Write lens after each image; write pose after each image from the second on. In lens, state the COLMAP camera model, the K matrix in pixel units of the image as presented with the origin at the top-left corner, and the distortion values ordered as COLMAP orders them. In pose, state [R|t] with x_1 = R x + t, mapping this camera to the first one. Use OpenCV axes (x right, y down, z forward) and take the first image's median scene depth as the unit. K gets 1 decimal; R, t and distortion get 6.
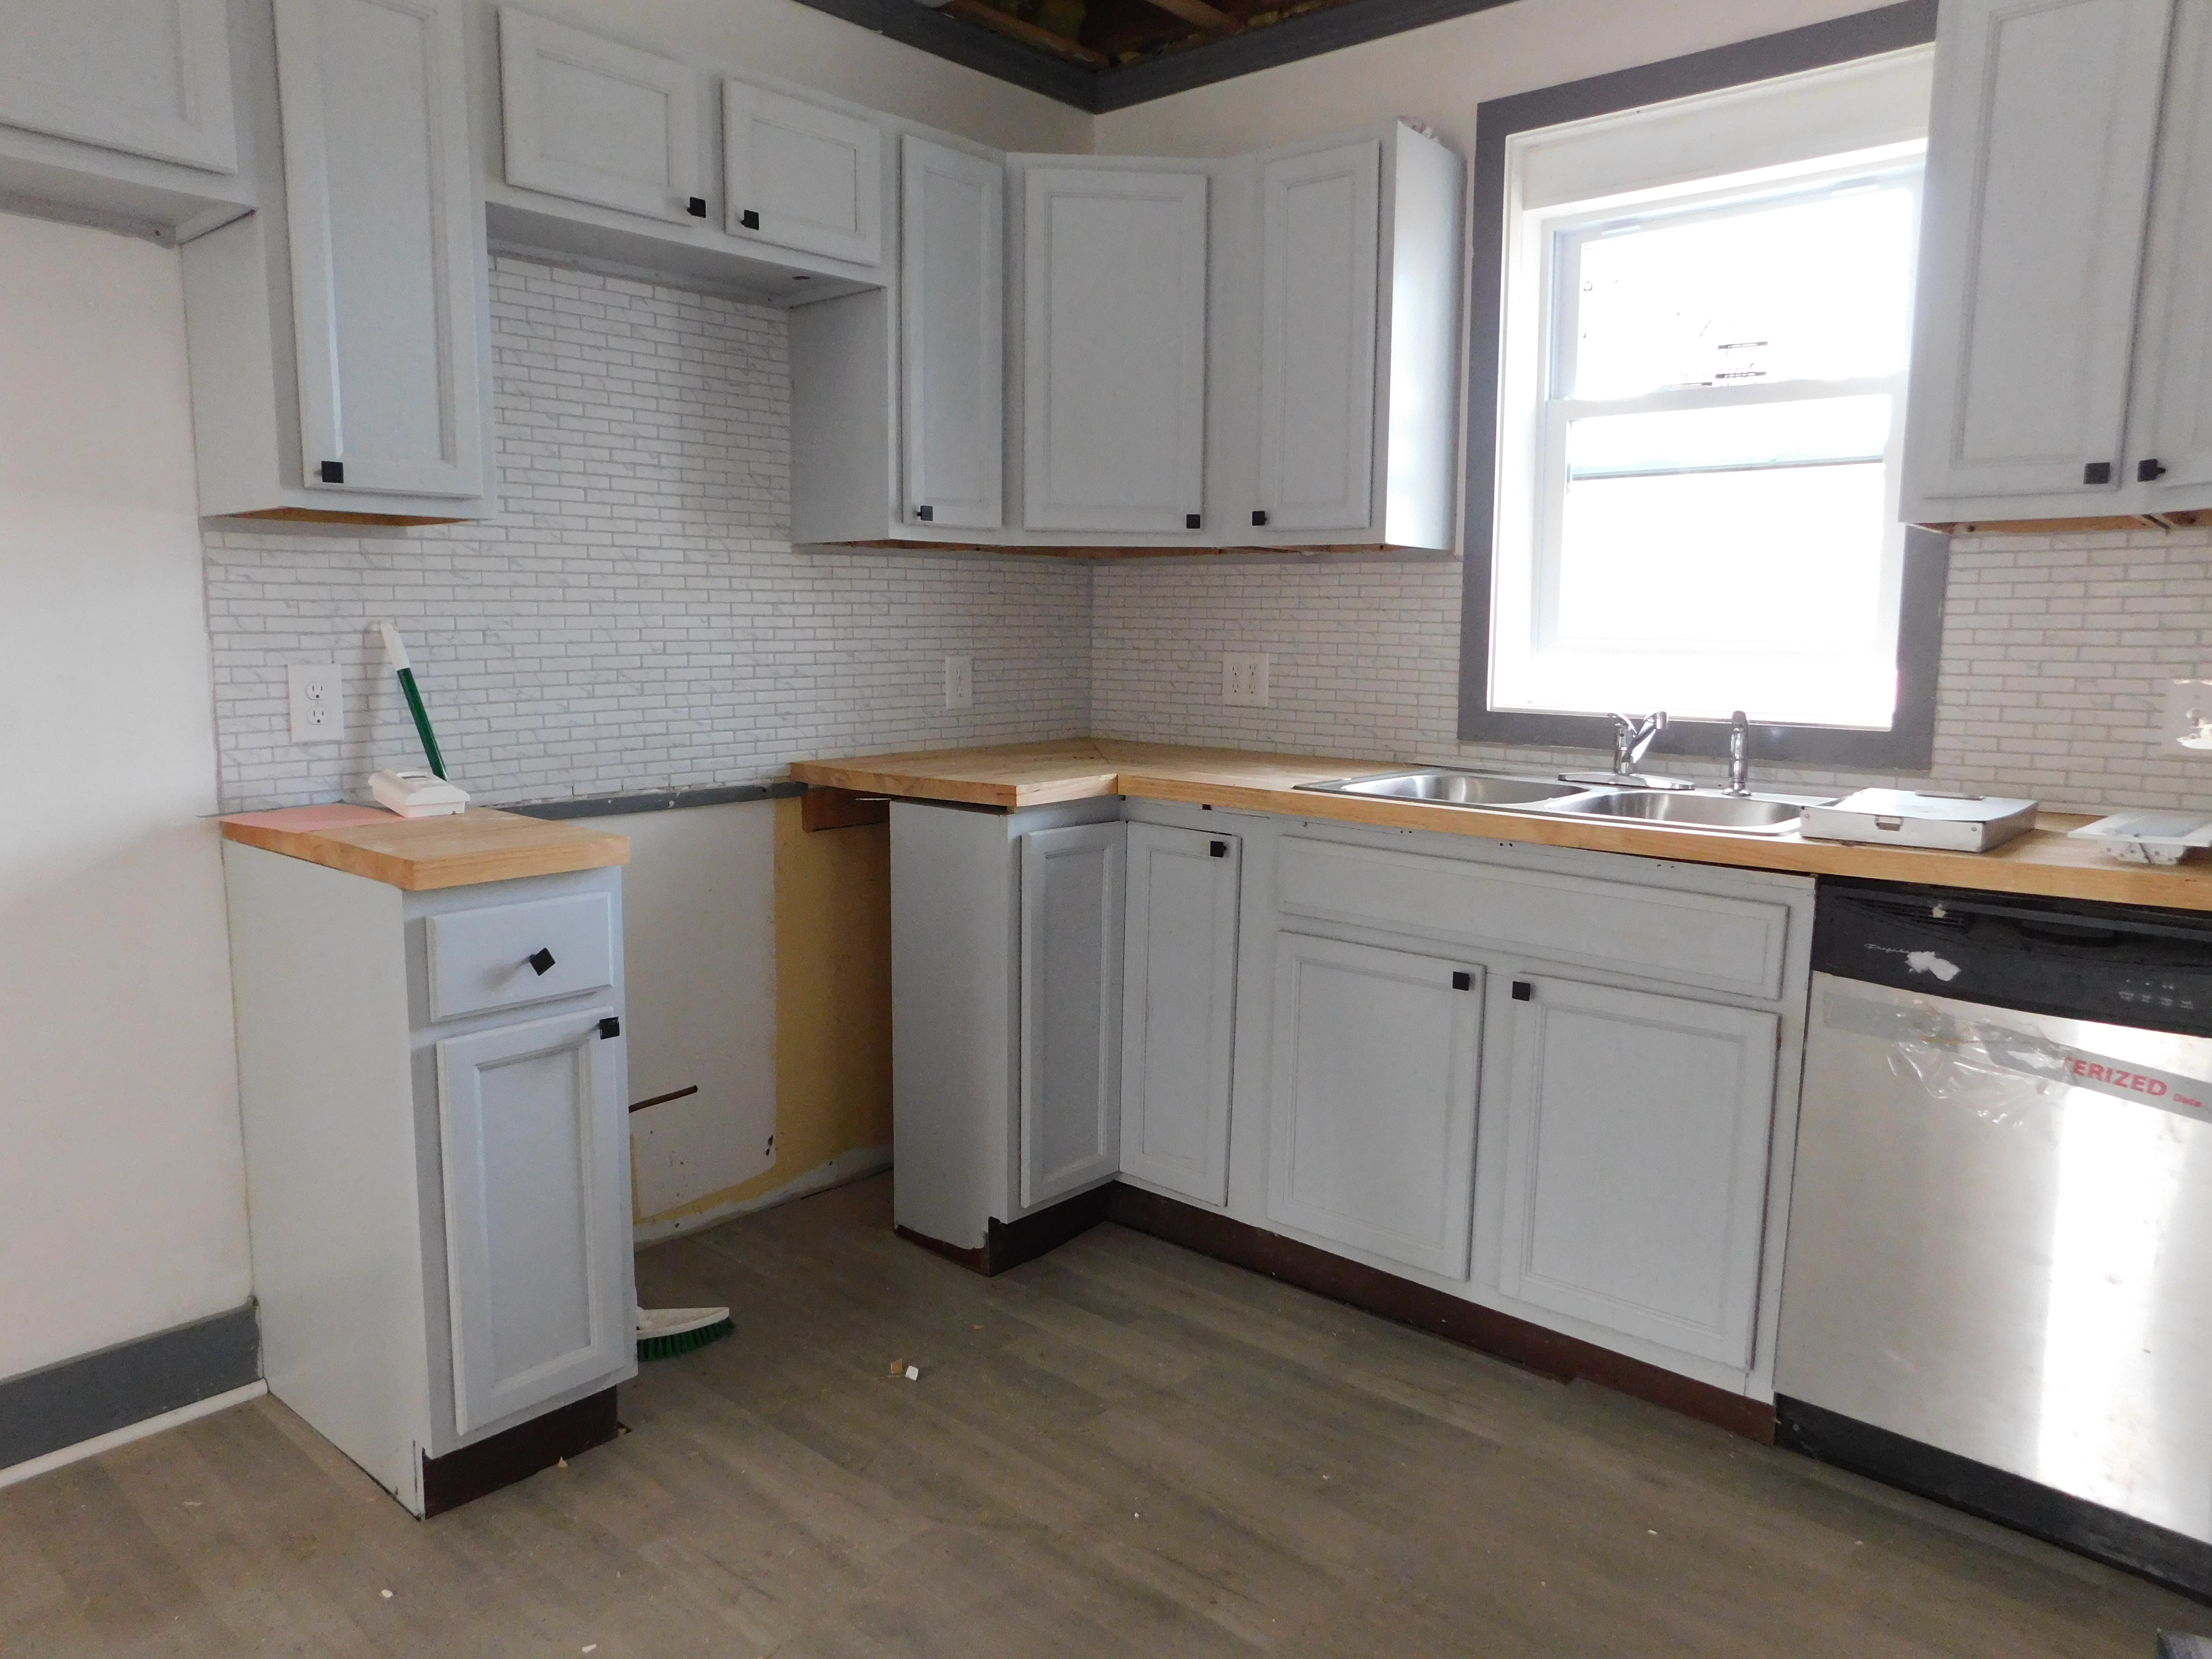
lens RADIAL K [[1484.4, 0, 1117.6], [0, 1484.4, 827.9], [0, 0, 1]] dist [-0.059950, 0.052557]
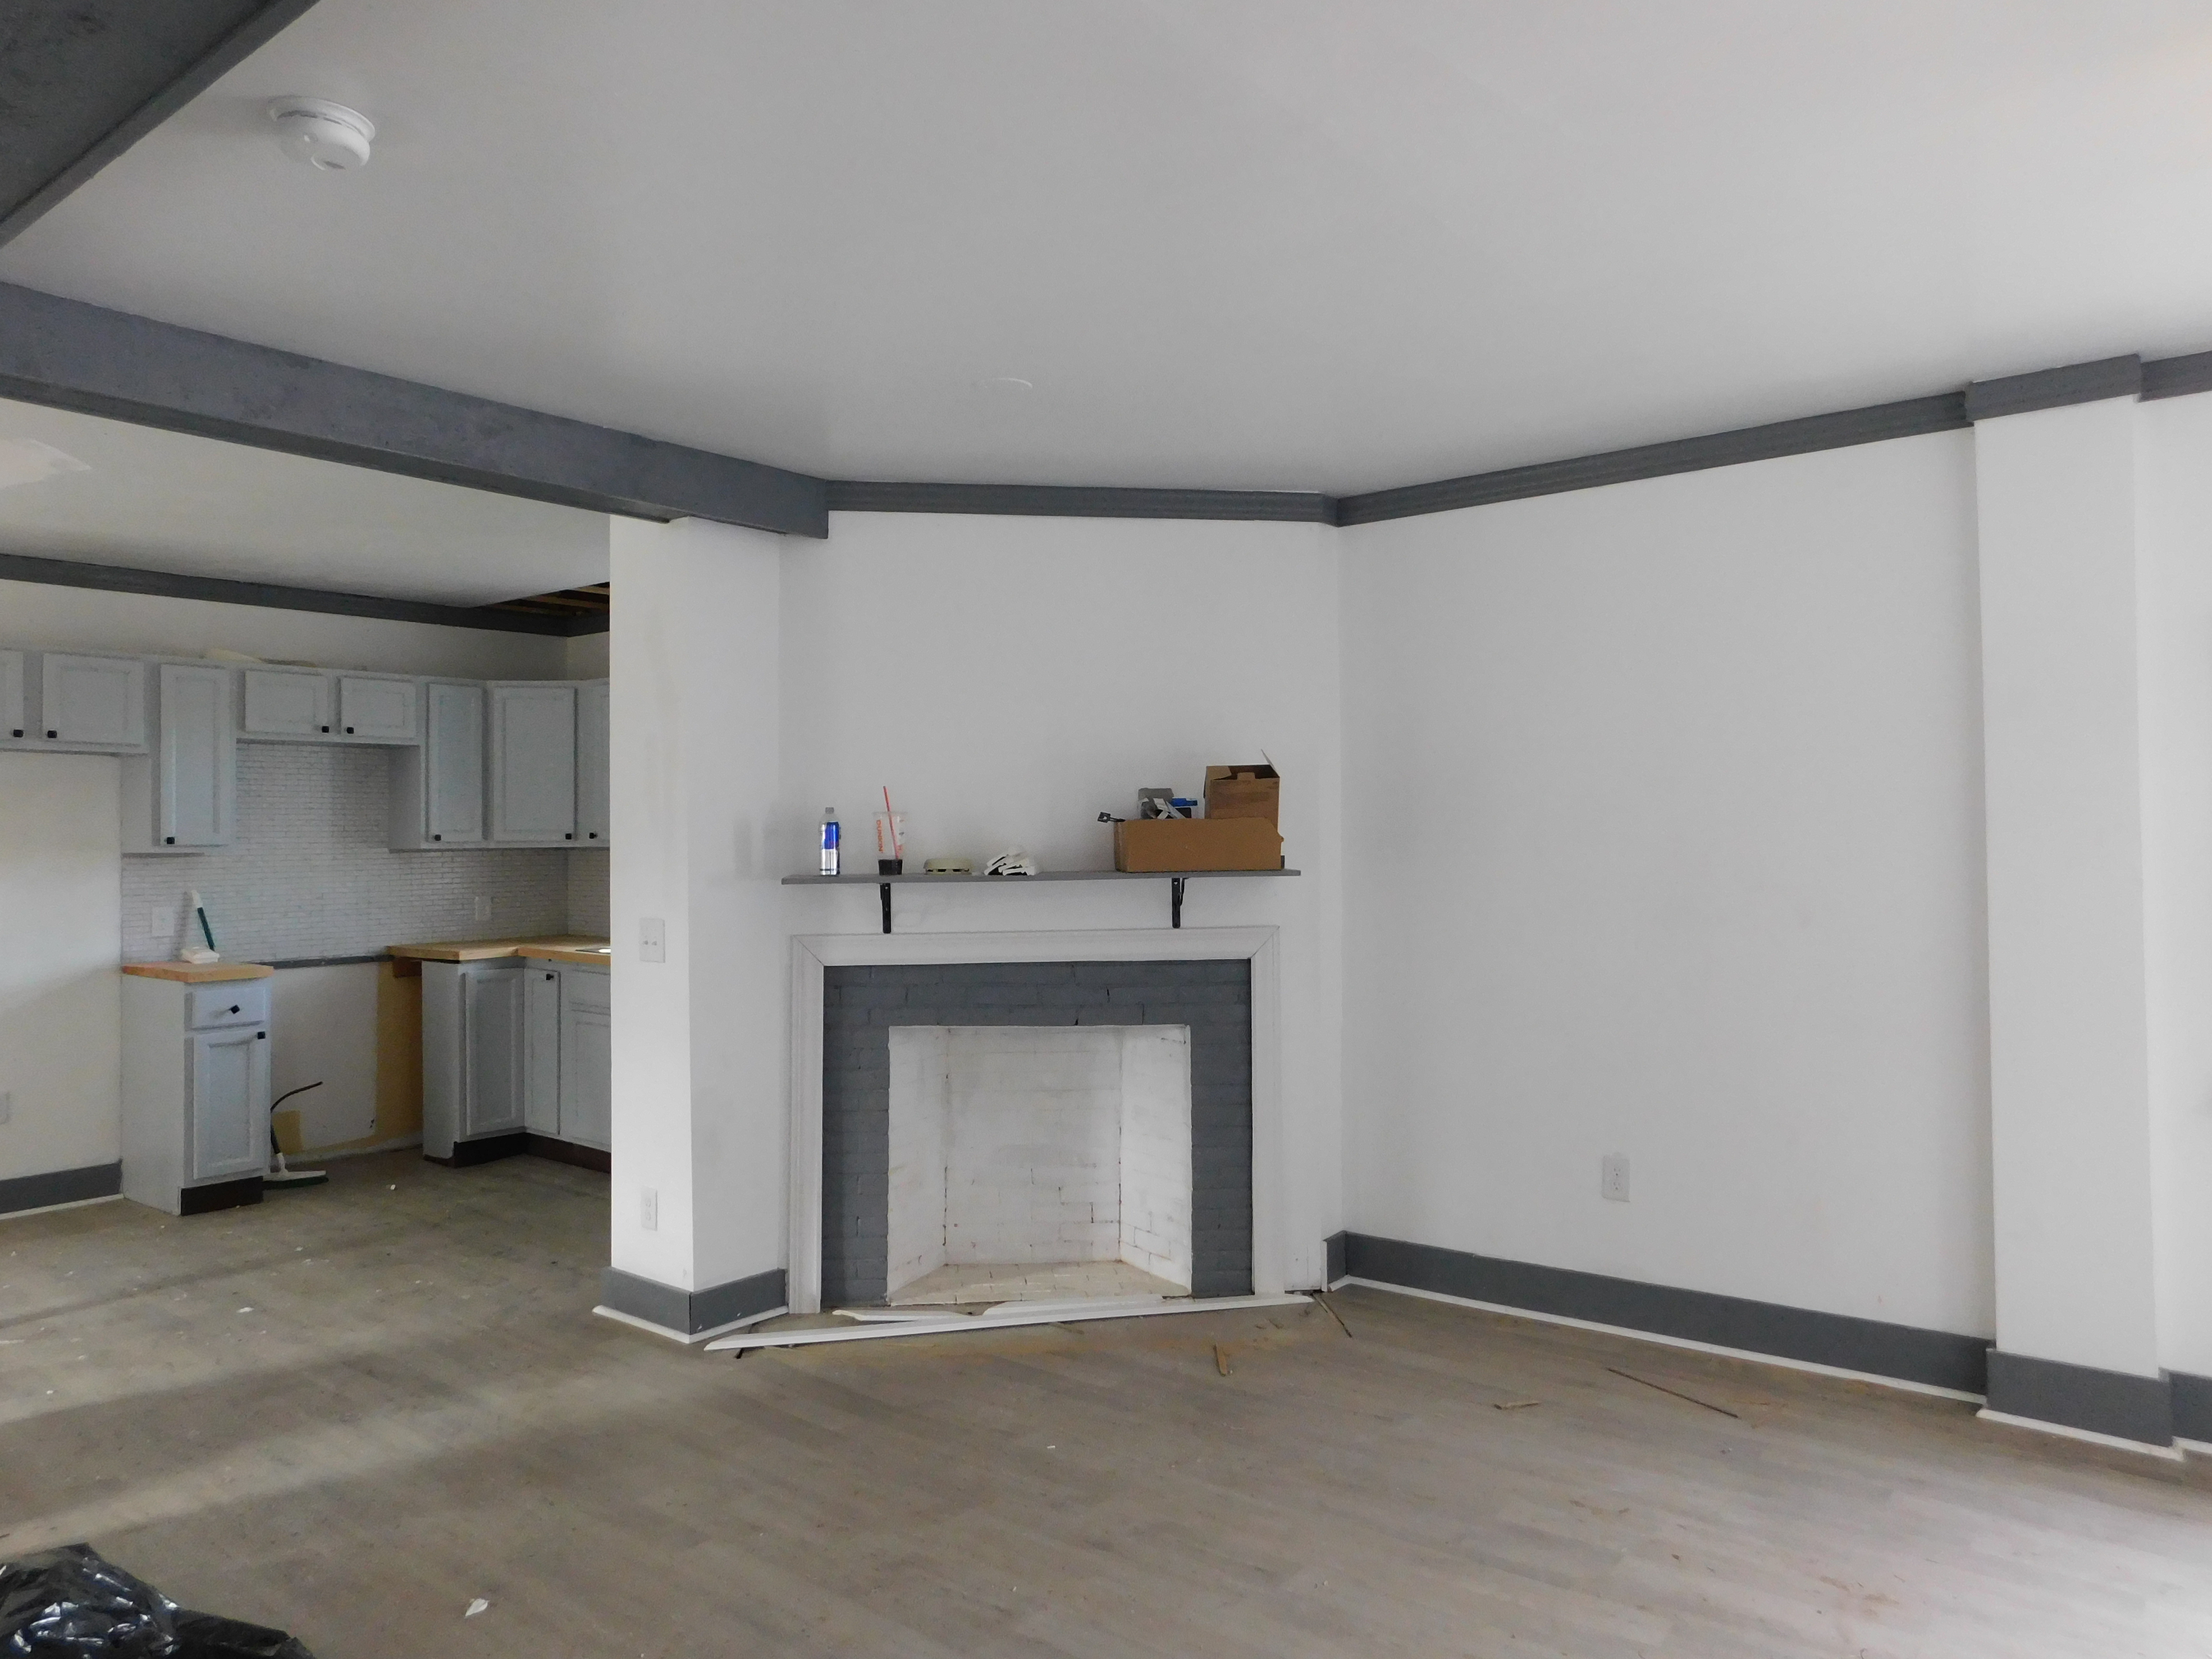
lens RADIAL K [[1484.4, 0, 1116.1], [0, 1484.4, 829.1], [0, 0, 1]] dist [-0.059950, 0.052557]
pose [[0.998555, -0.016988, 0.050976, 0.875387], [0.024162, 0.989341, -0.143599, 0.143107], [-0.047993, 0.144624, 0.988322, -1.440459]]
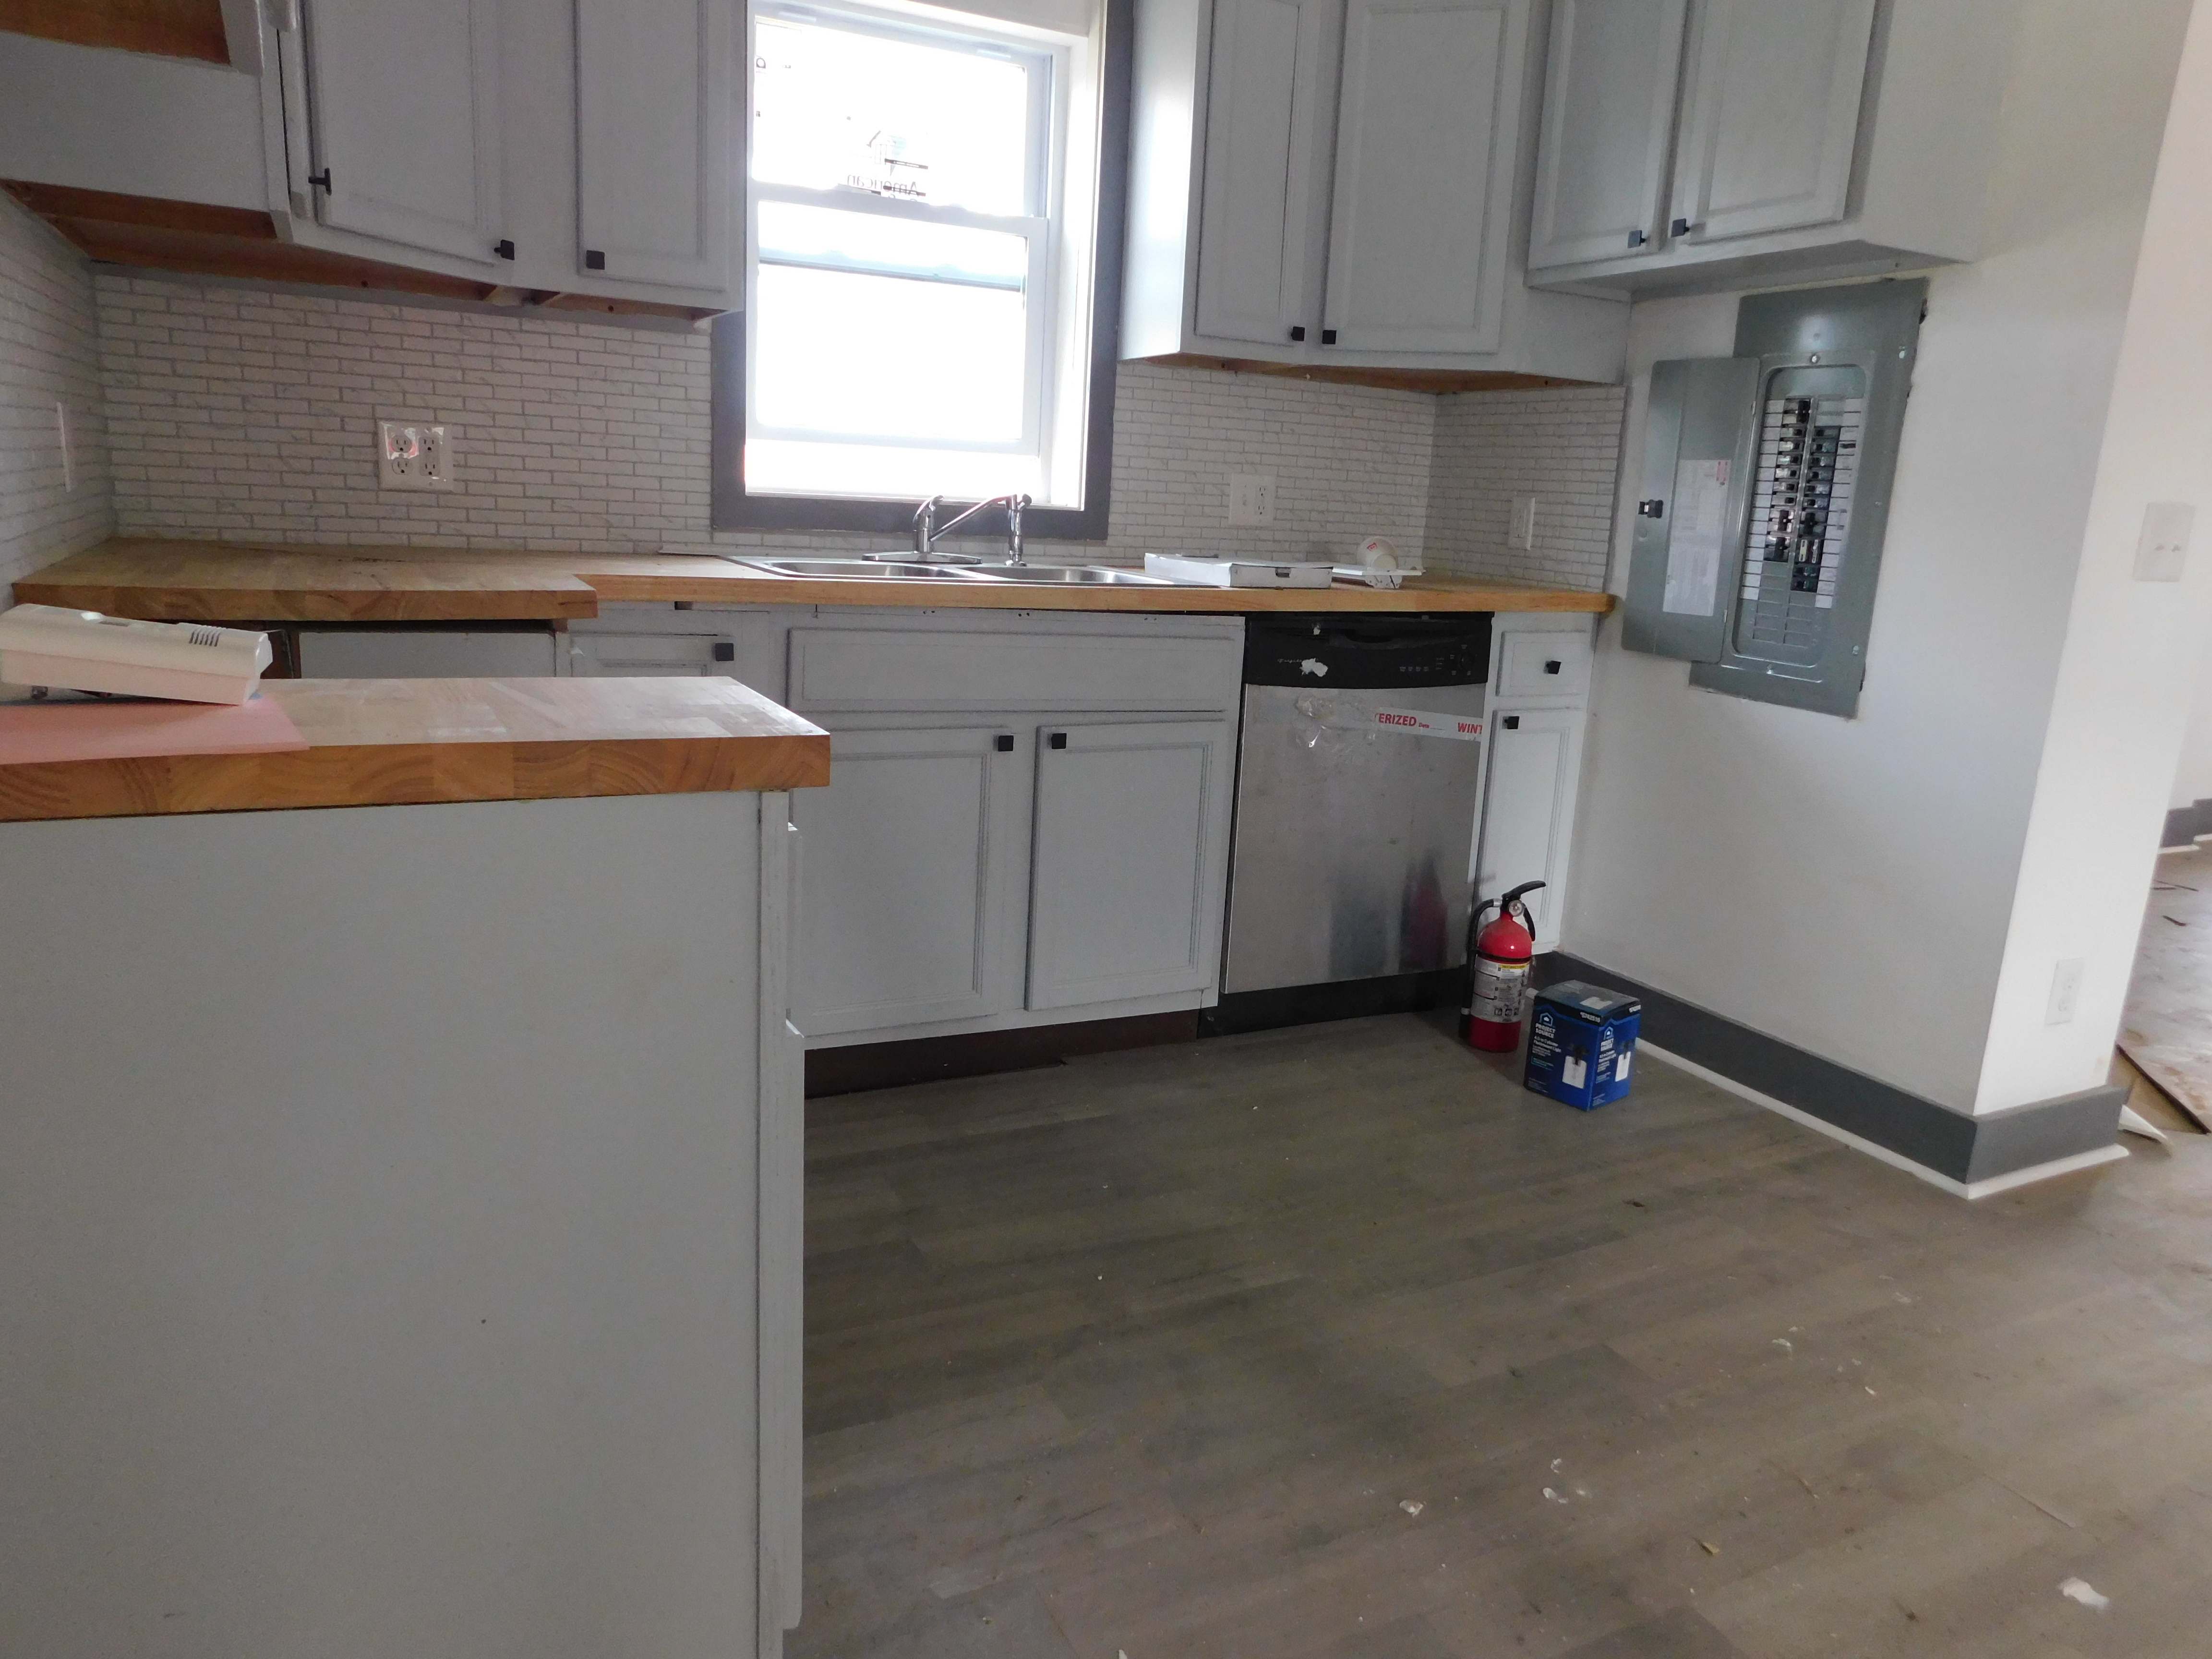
lens RADIAL K [[1484.4, 0, 1104.4], [0, 1484.4, 820.1], [0, 0, 1]] dist [-0.059950, 0.052557]
pose [[0.370956, -0.192001, 0.908585, -0.671651], [0.074100, 0.981393, 0.177133, -0.026594], [-0.925689, 0.001618, 0.378281, 0.463038]]
